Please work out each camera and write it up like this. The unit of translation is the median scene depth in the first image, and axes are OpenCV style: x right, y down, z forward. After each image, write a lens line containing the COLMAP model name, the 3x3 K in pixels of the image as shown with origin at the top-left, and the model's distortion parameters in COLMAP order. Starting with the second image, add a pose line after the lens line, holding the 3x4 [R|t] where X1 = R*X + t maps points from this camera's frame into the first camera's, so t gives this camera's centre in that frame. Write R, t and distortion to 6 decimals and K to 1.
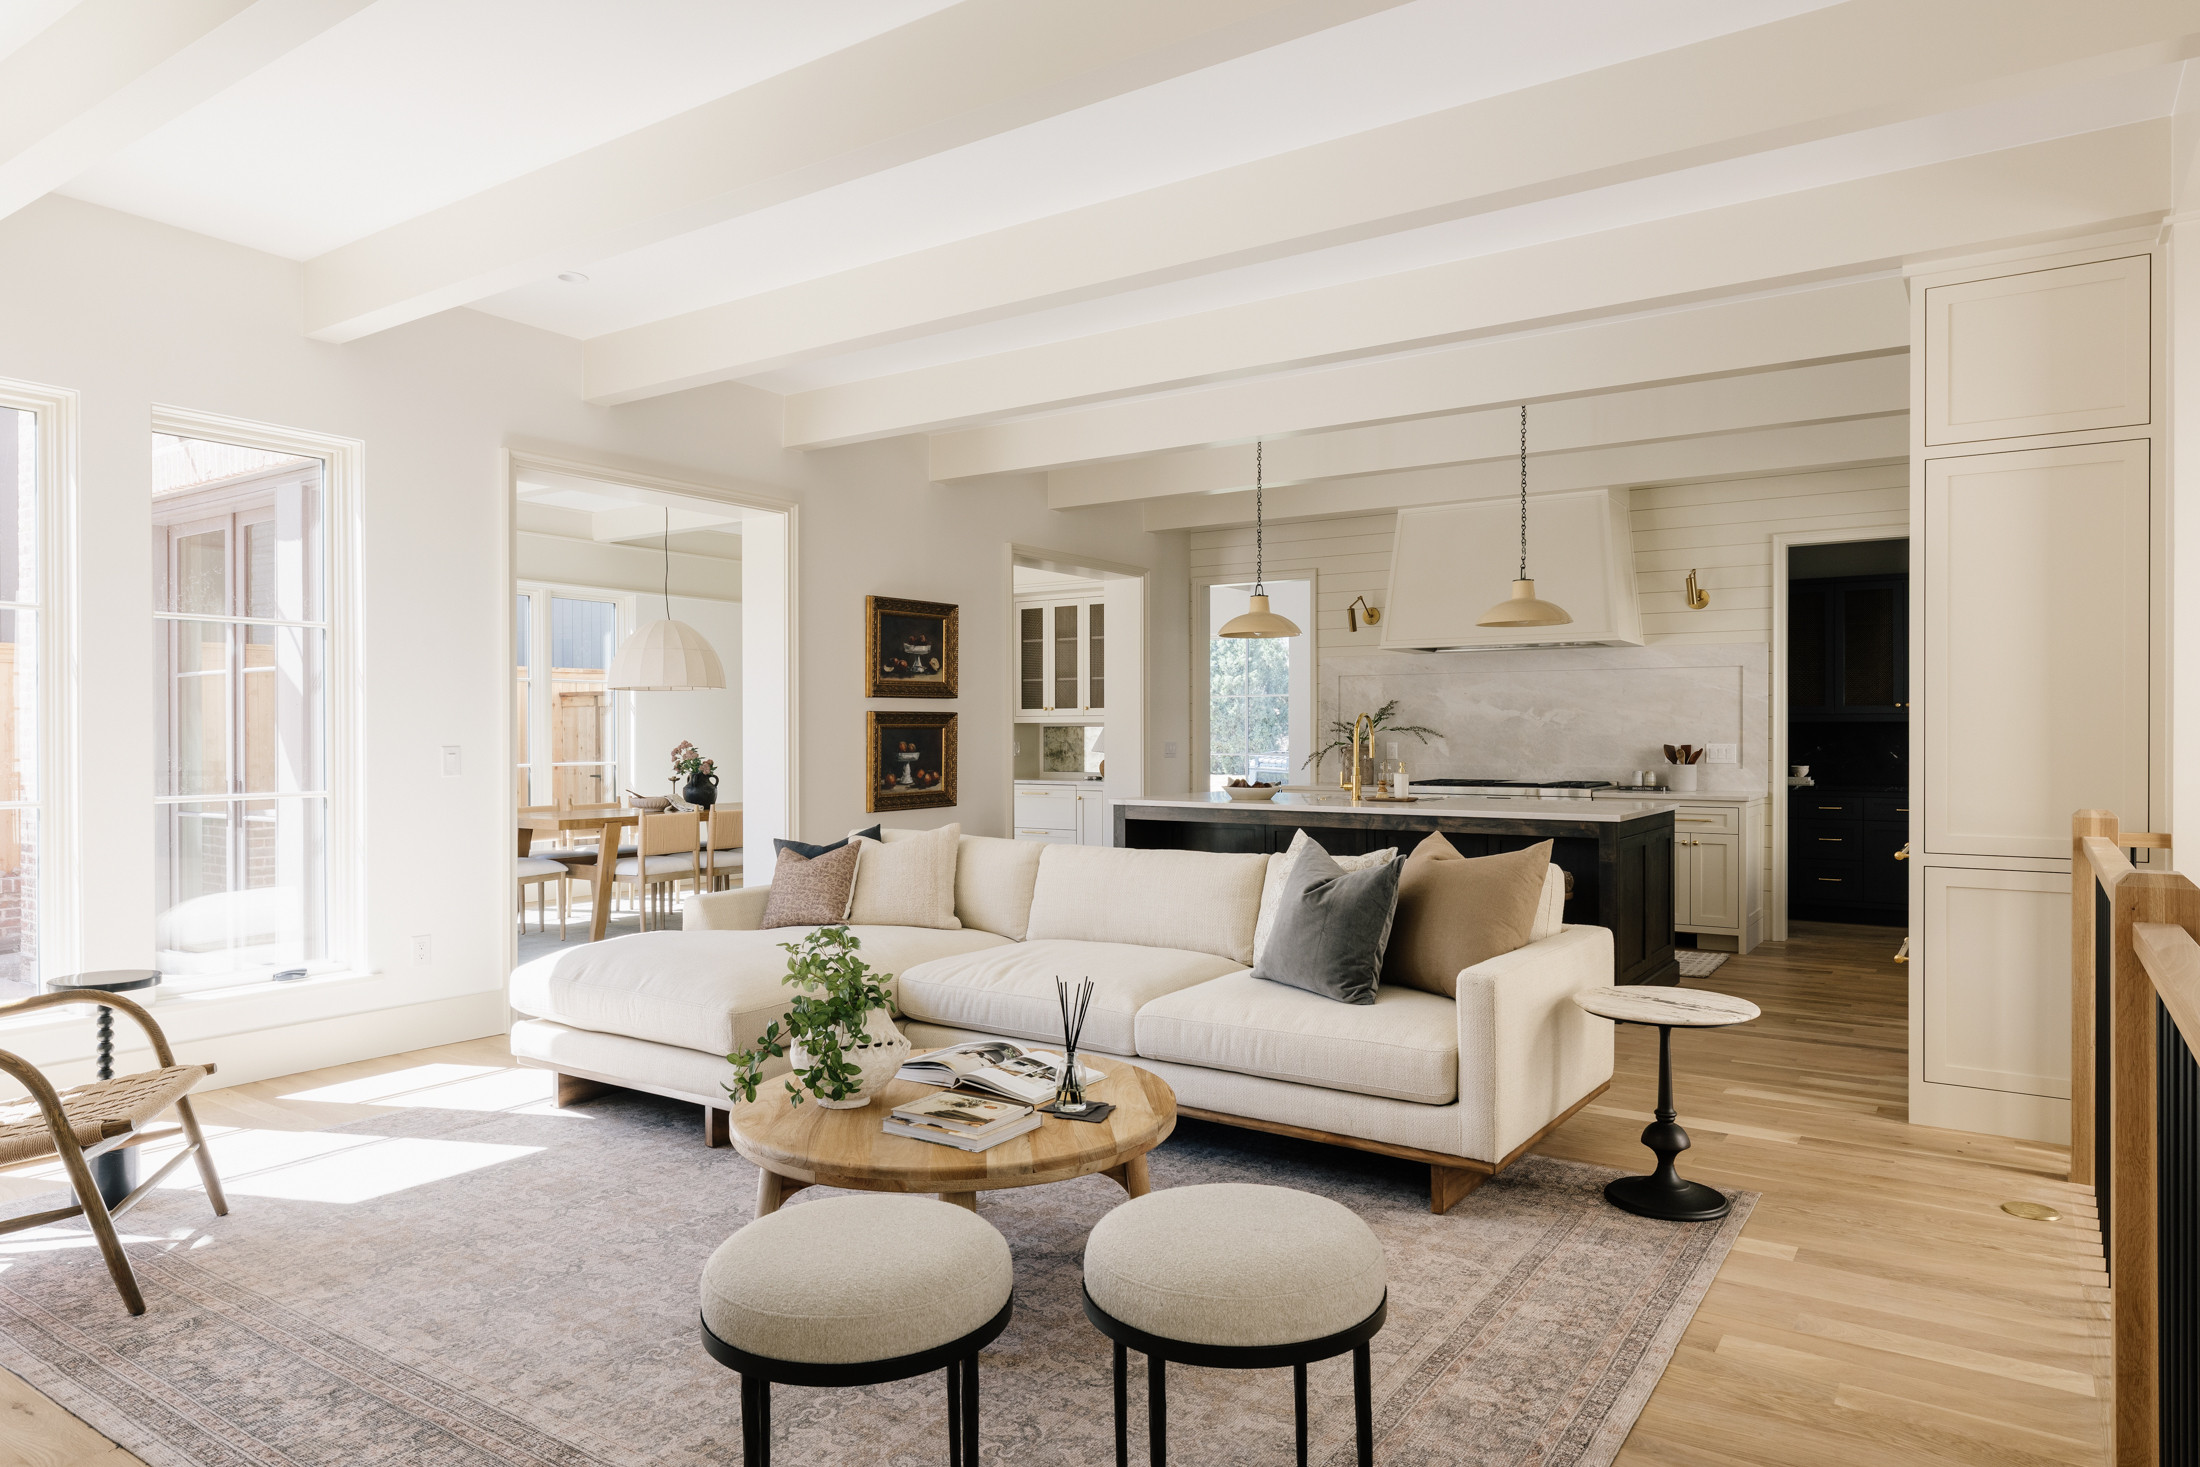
lens RADIAL K [[1395.6, 0, 1096.6], [0, 1395.6, 735.6], [0, 0, 1]] dist [0.000638, 0.000036]
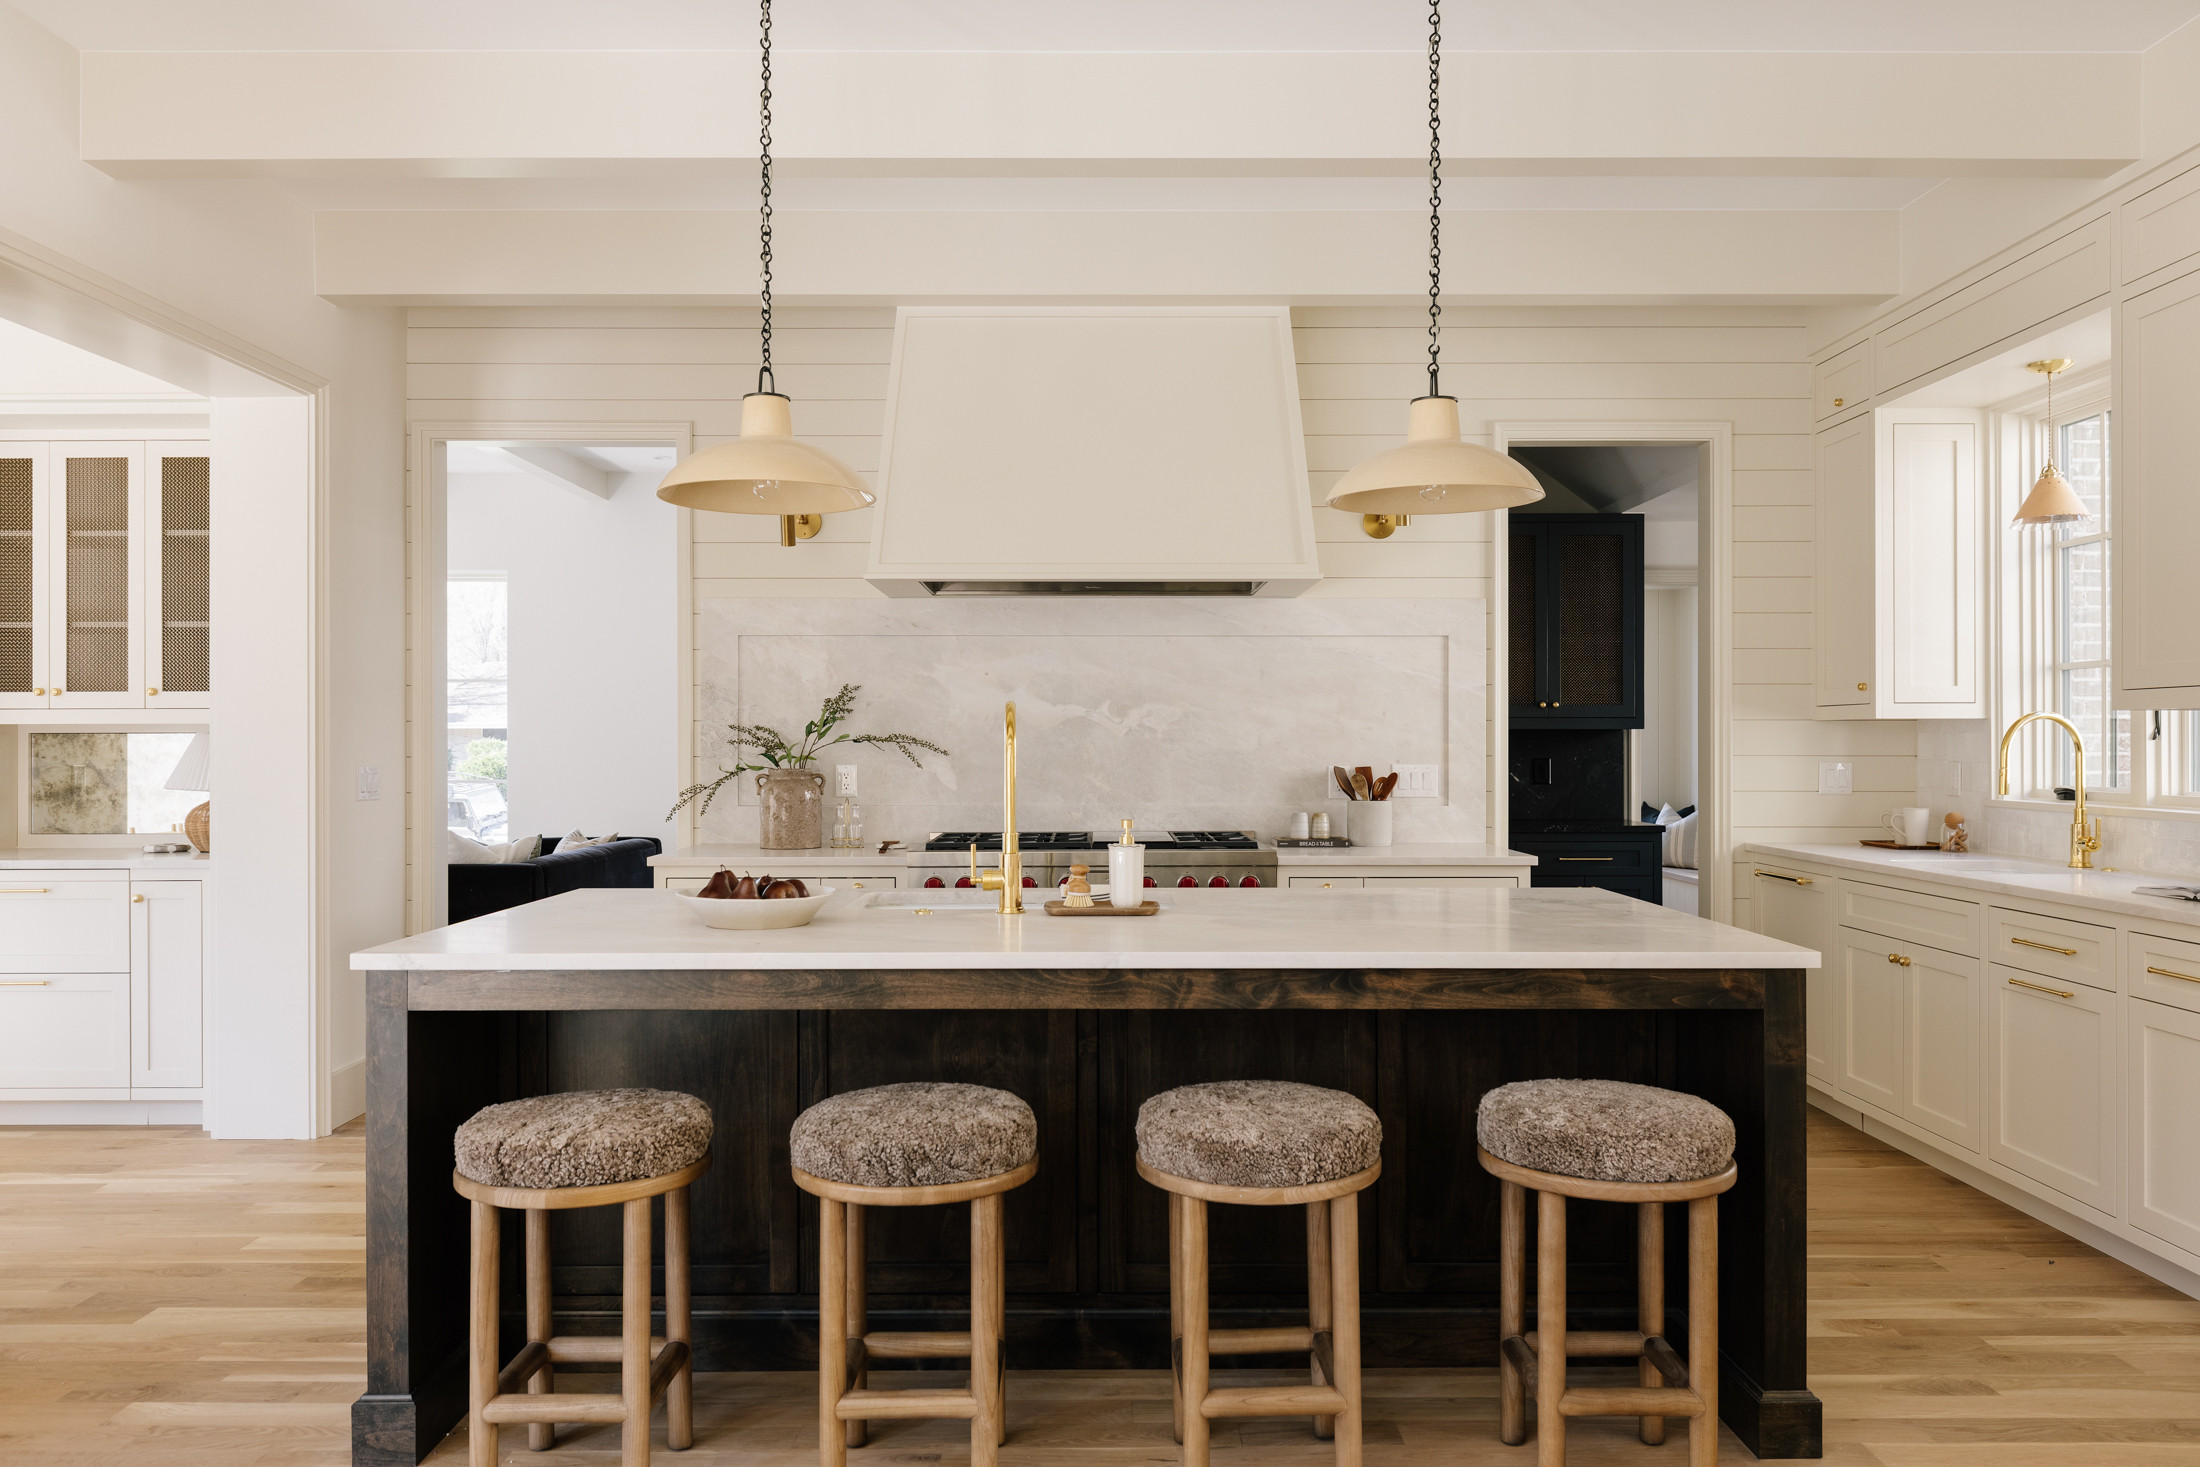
lens RADIAL K [[1603.6, 0, 1097.9], [0, 1603.6, 738.9], [0, 0, 1]] dist [-0.005422, -0.005270]
pose [[0.833633, 0.000559, 0.552319, -0.040929], [0.001411, 0.999994, -0.003142, -0.002888], [-0.552318, 0.003399, 0.833627, 0.449245]]
